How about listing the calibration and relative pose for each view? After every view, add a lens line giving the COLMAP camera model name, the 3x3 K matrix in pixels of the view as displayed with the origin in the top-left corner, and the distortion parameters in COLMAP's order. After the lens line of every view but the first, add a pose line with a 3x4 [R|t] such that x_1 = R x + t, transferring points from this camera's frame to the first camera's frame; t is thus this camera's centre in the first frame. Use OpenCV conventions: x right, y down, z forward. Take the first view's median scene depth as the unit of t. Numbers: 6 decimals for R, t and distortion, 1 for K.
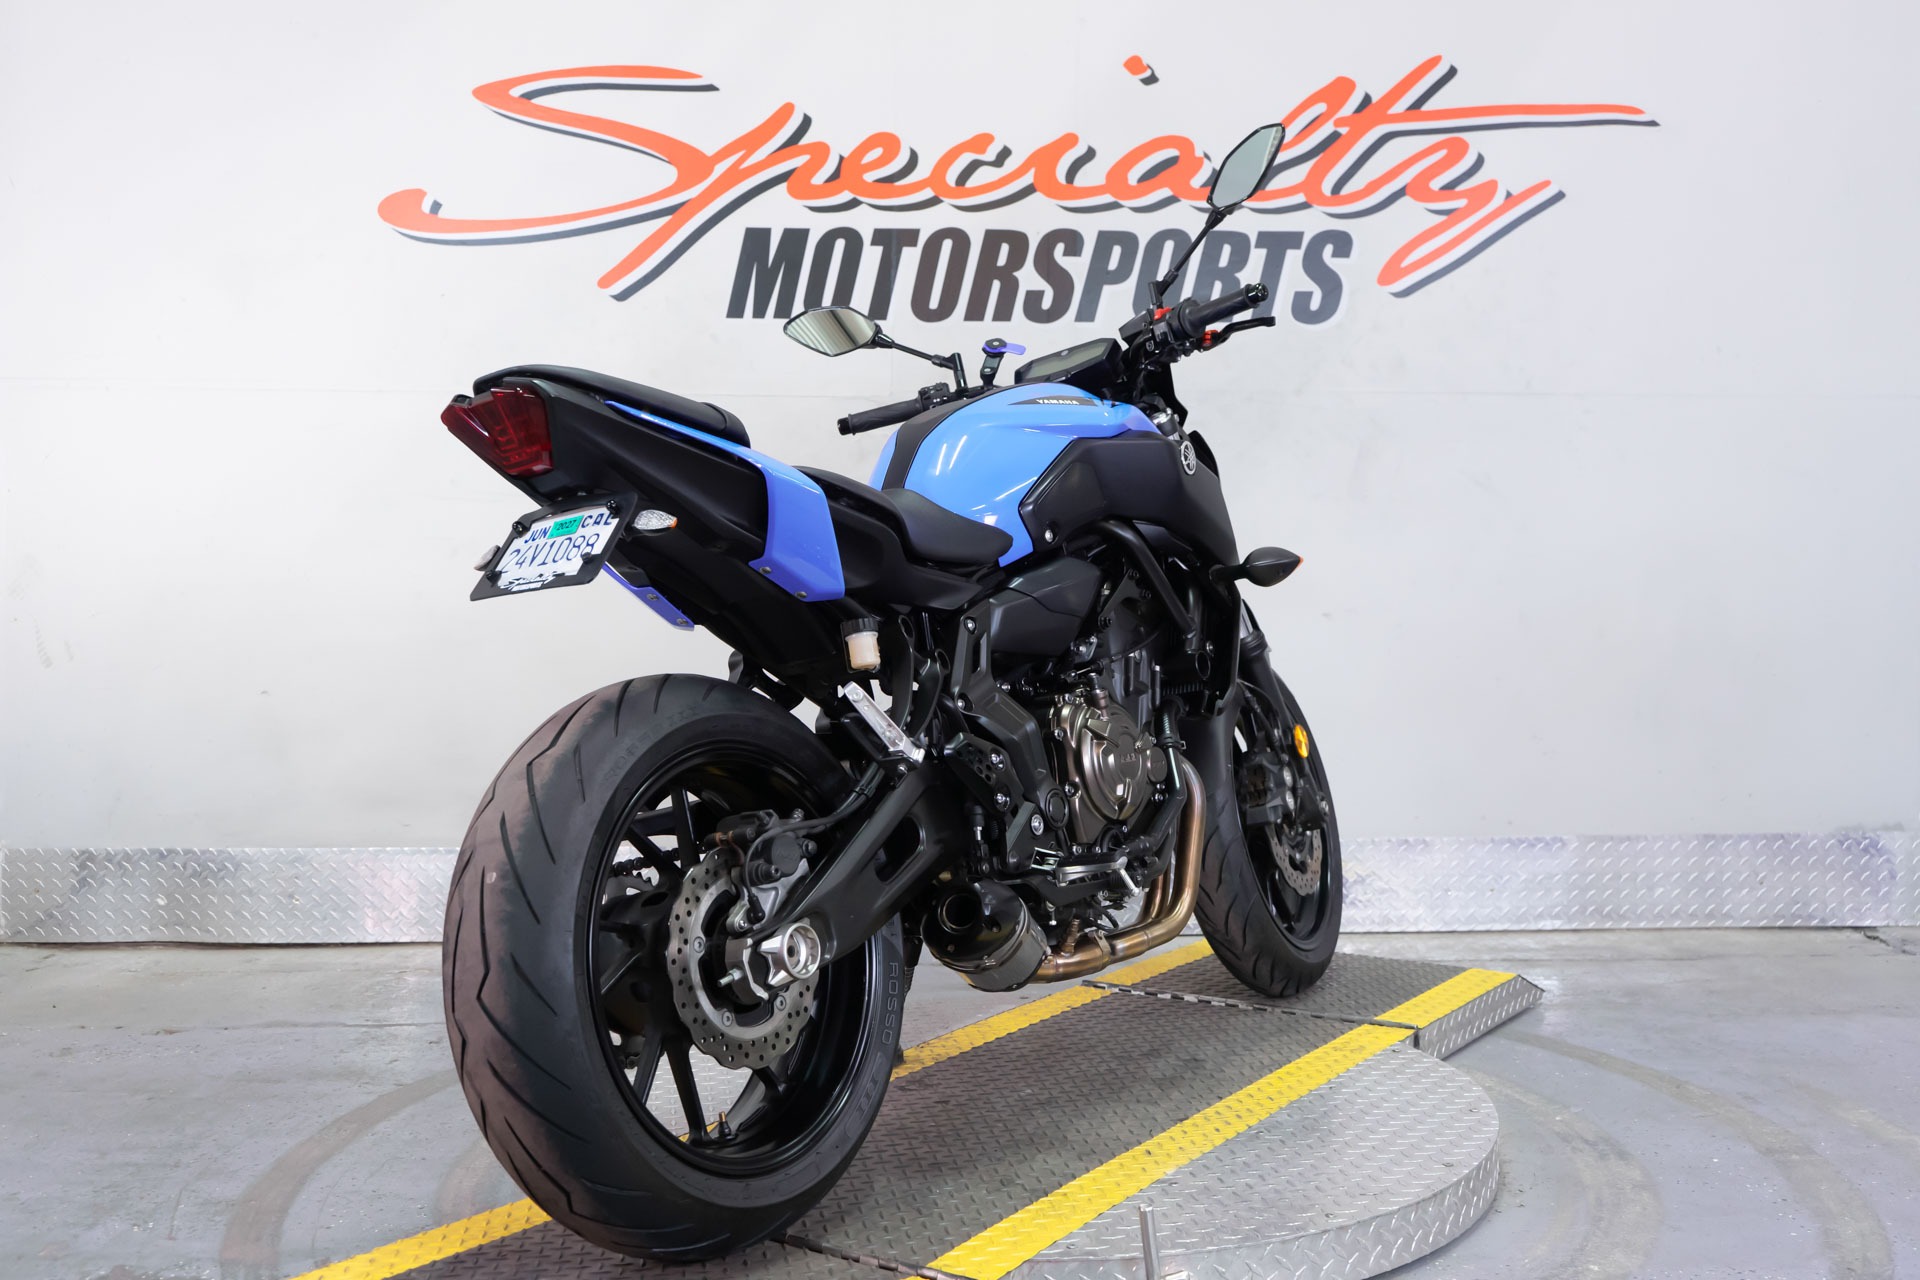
lens RADIAL K [[2014.3, 0, 963.3], [0, 2014.3, 643.5], [0, 0, 1]] dist [0.012871, 0.000000]
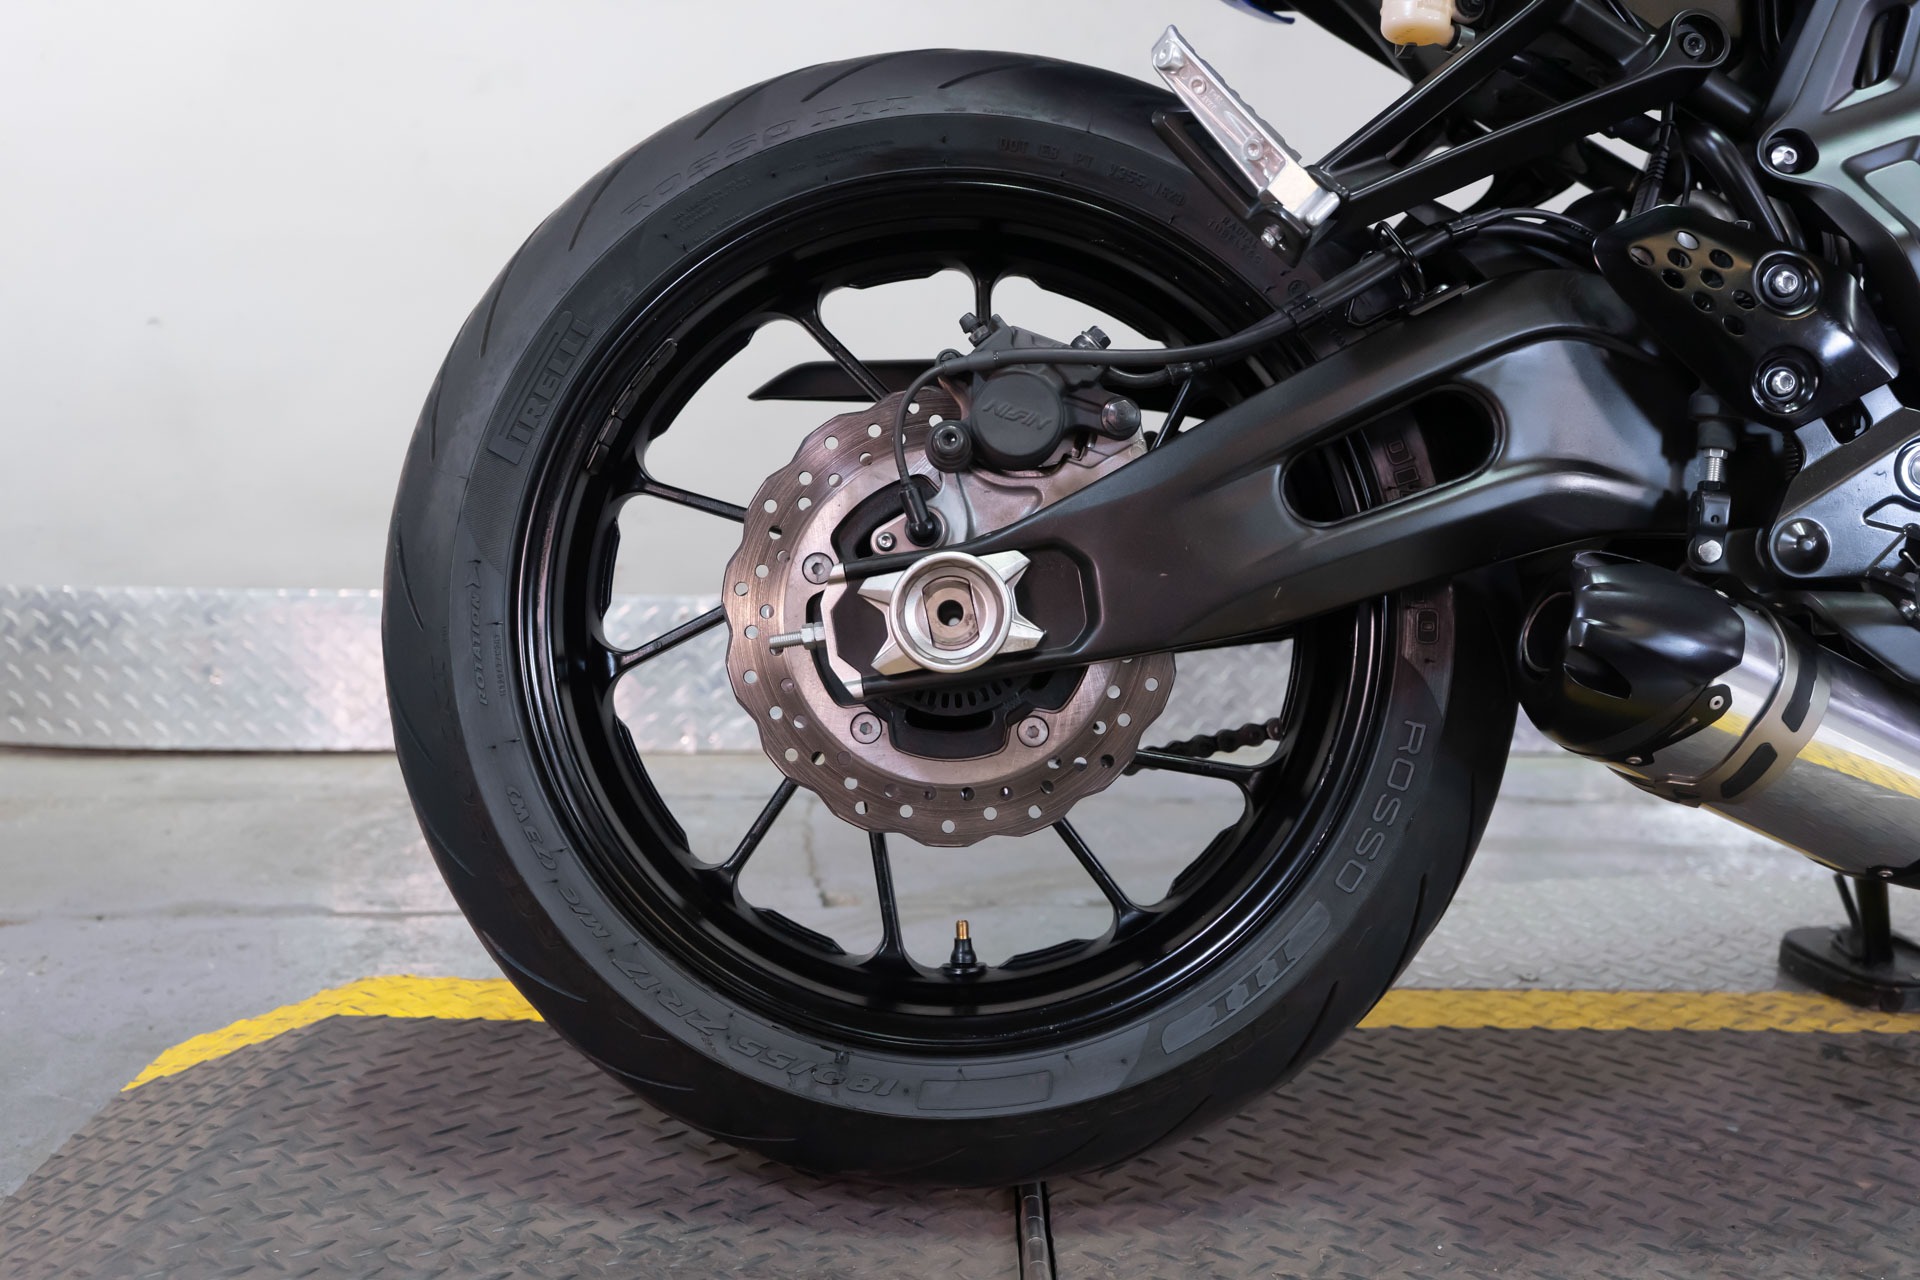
lens RADIAL K [[2014.3, 0, 939.3], [0, 2014.3, 643.3], [0, 0, 1]] dist [0.012871, 0.000000]
pose [[0.998874, 0.013644, 0.045445, -0.146453], [-0.018243, 0.994578, 0.102381, 0.053086], [-0.043801, -0.103095, 0.993707, 0.405260]]
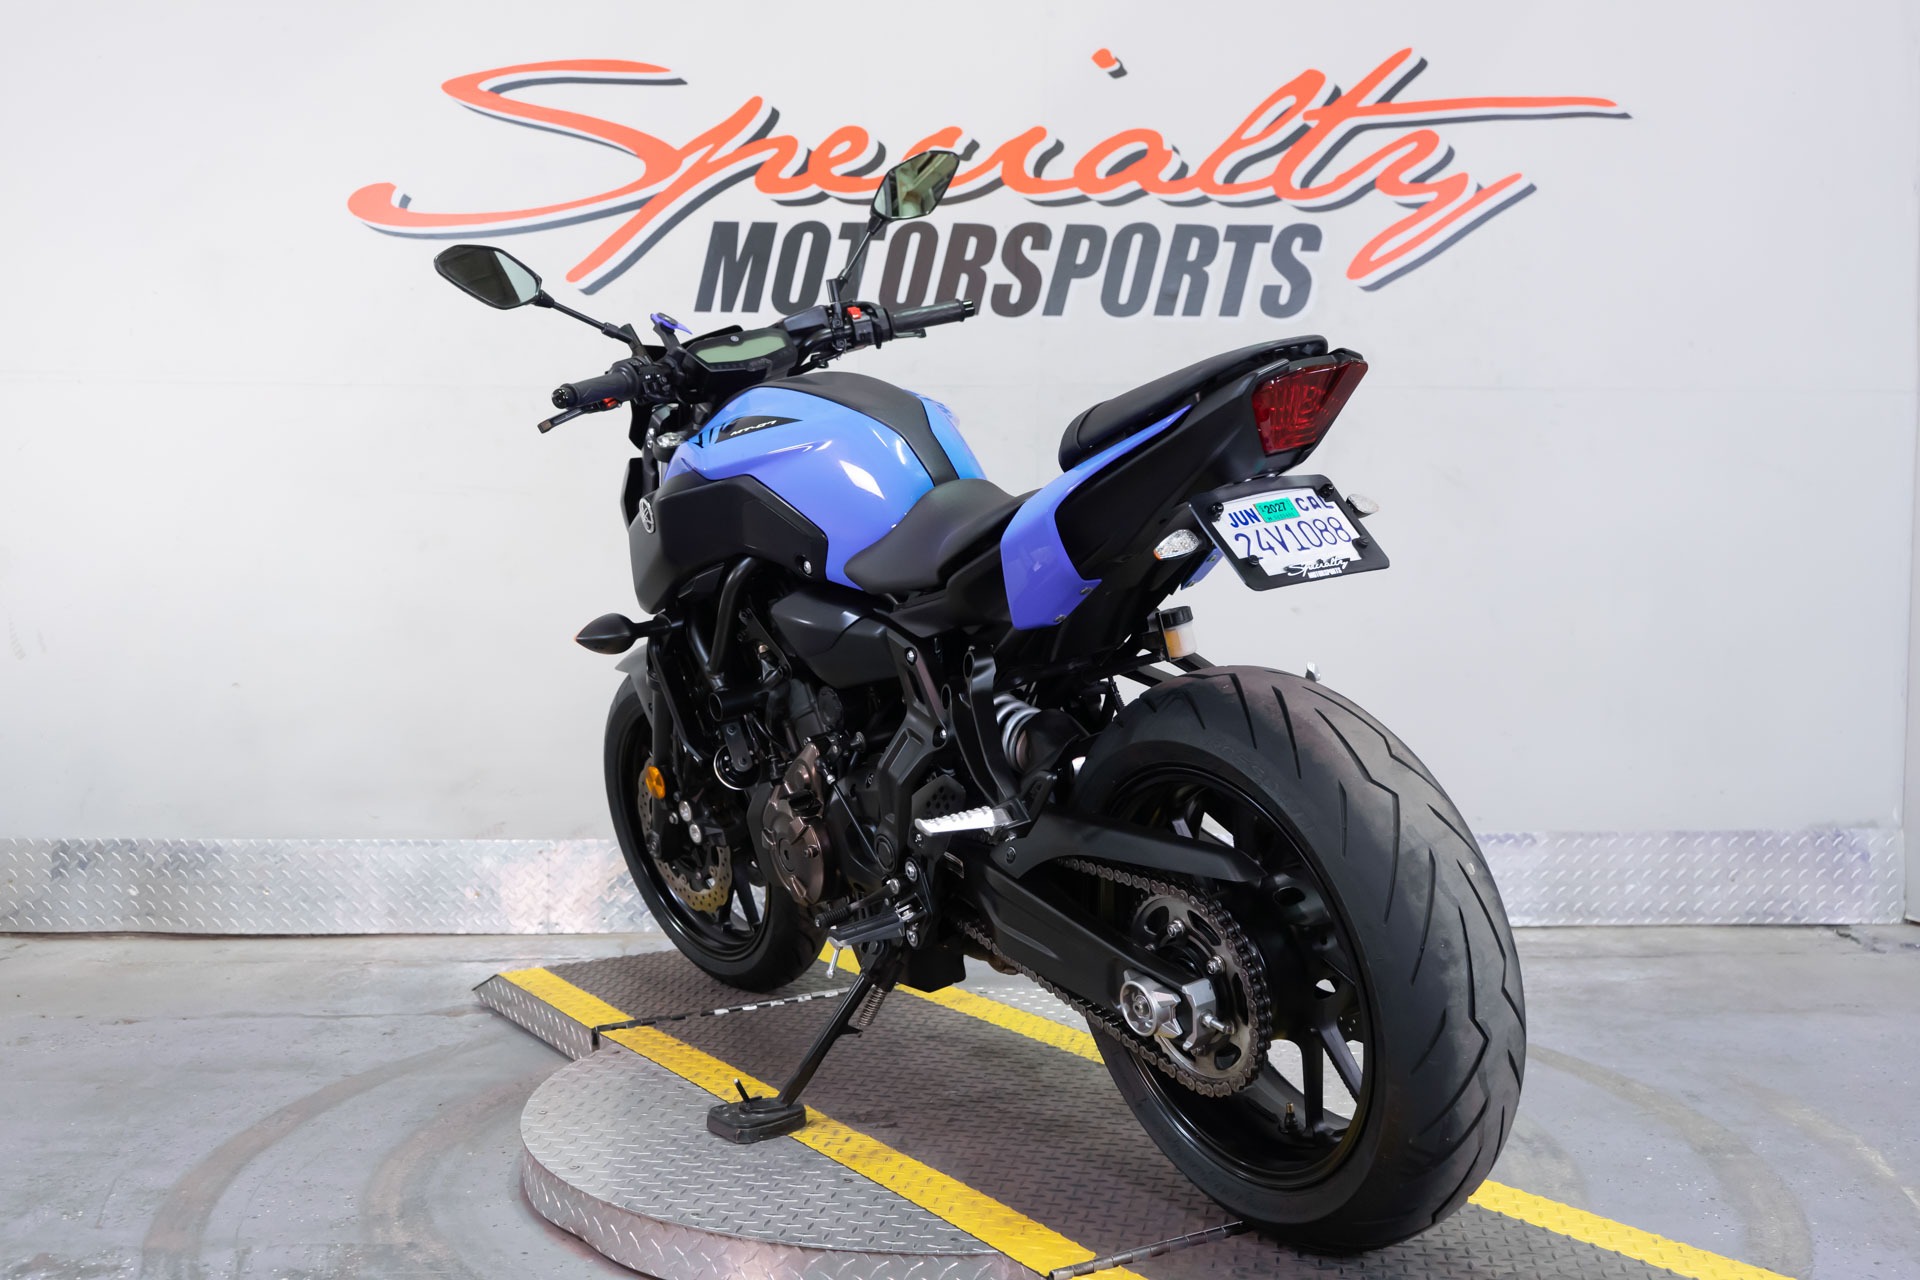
lens RADIAL K [[2014.3, 0, 964.3], [0, 2014.3, 643.5], [0, 0, 1]] dist [0.012871, 0.000000]
pose [[0.999885, 0.002417, -0.014990, 0.031984], [-0.002368, 0.999992, 0.003267, -0.000352], [0.014997, -0.003231, 0.999882, 0.000386]]
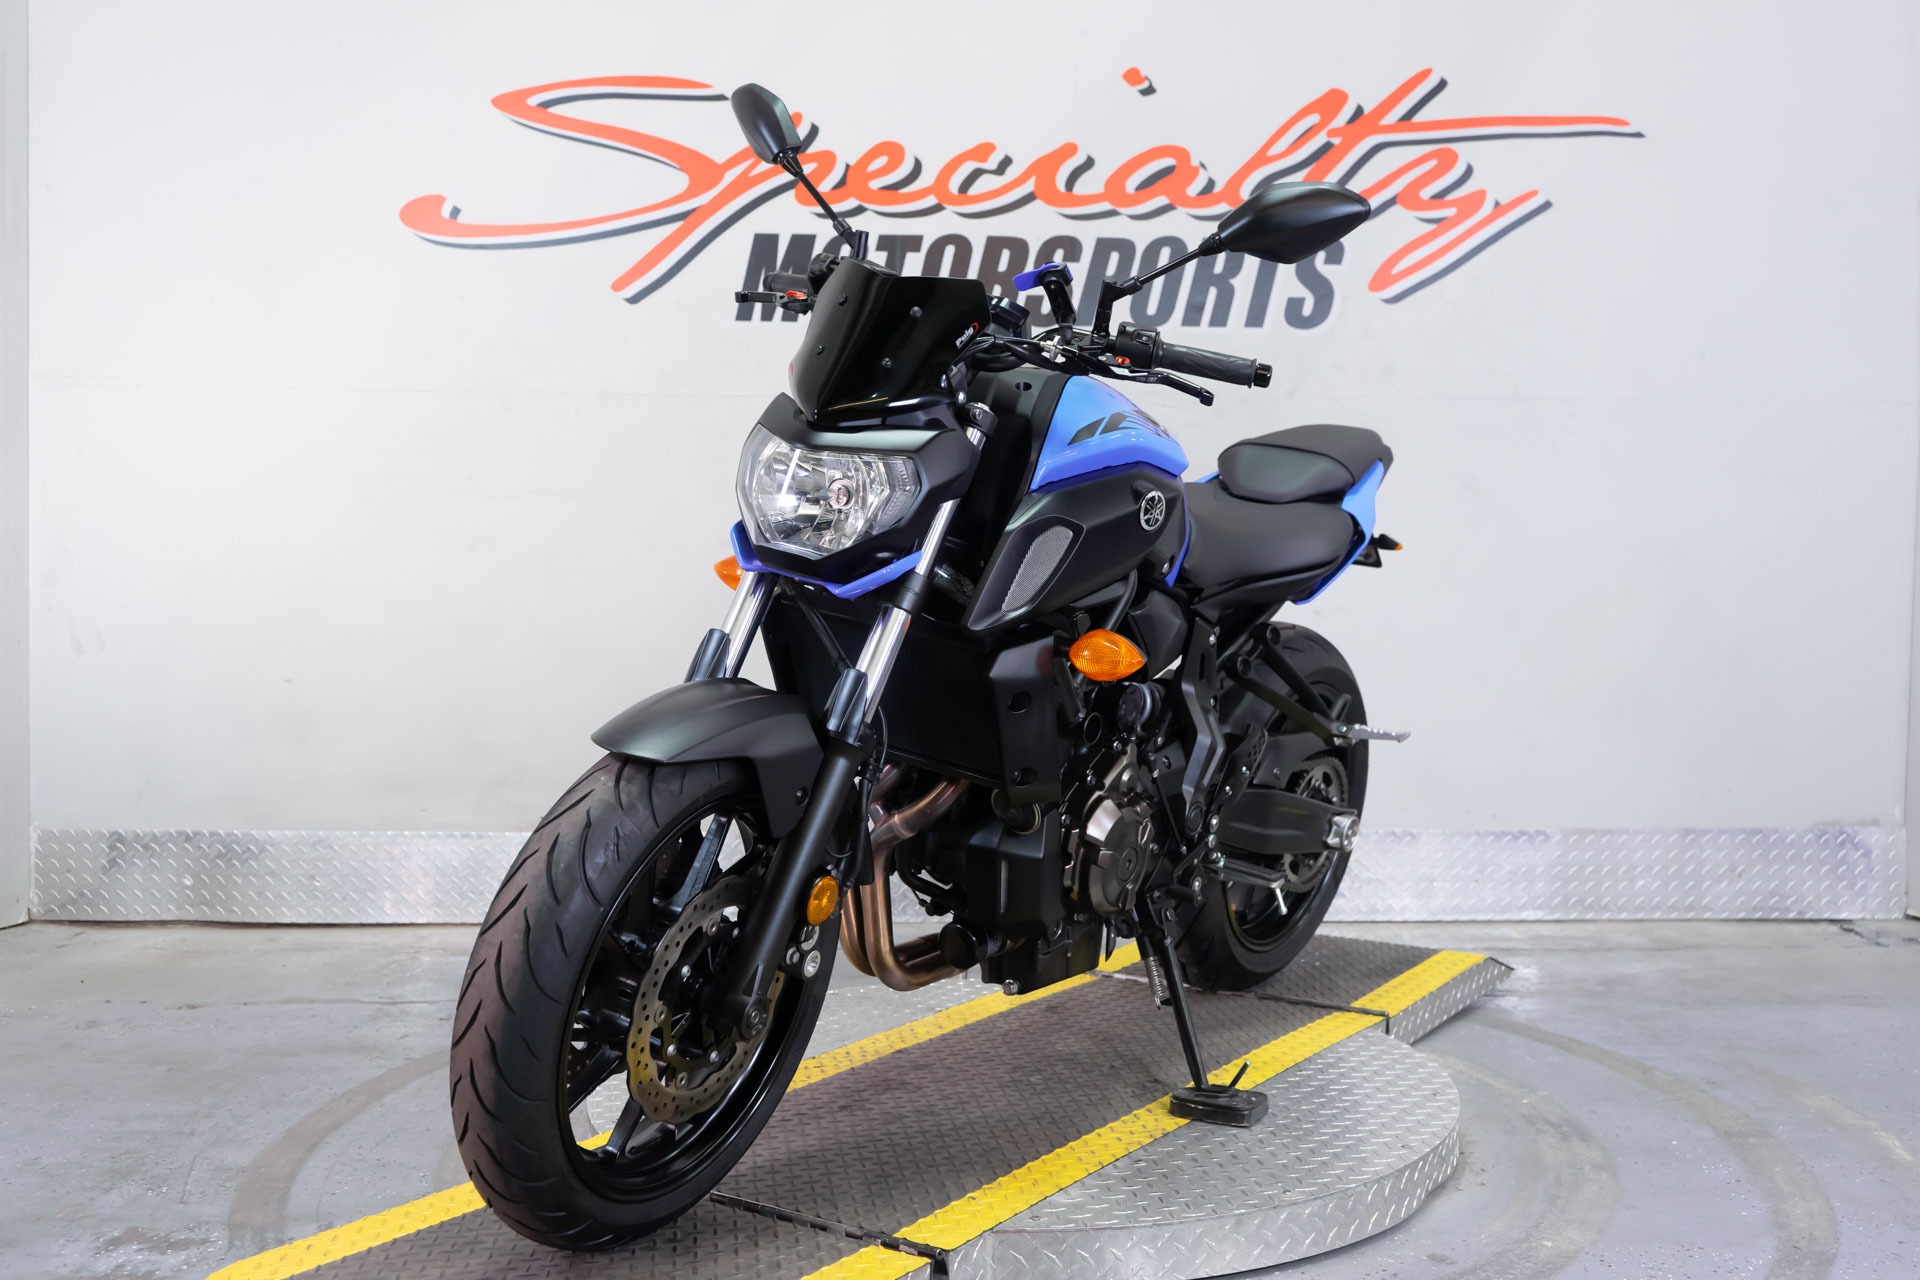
lens RADIAL K [[1973.8, 0, 963.4], [0, 1973.8, 643.1], [0, 0, 1]] dist [0.009854, 0.000000]
pose [[0.999897, 0.006267, -0.012912, 0.013295], [-0.006238, 0.999978, 0.002307, 0.000373], [0.012926, -0.002226, 0.999914, -0.009525]]
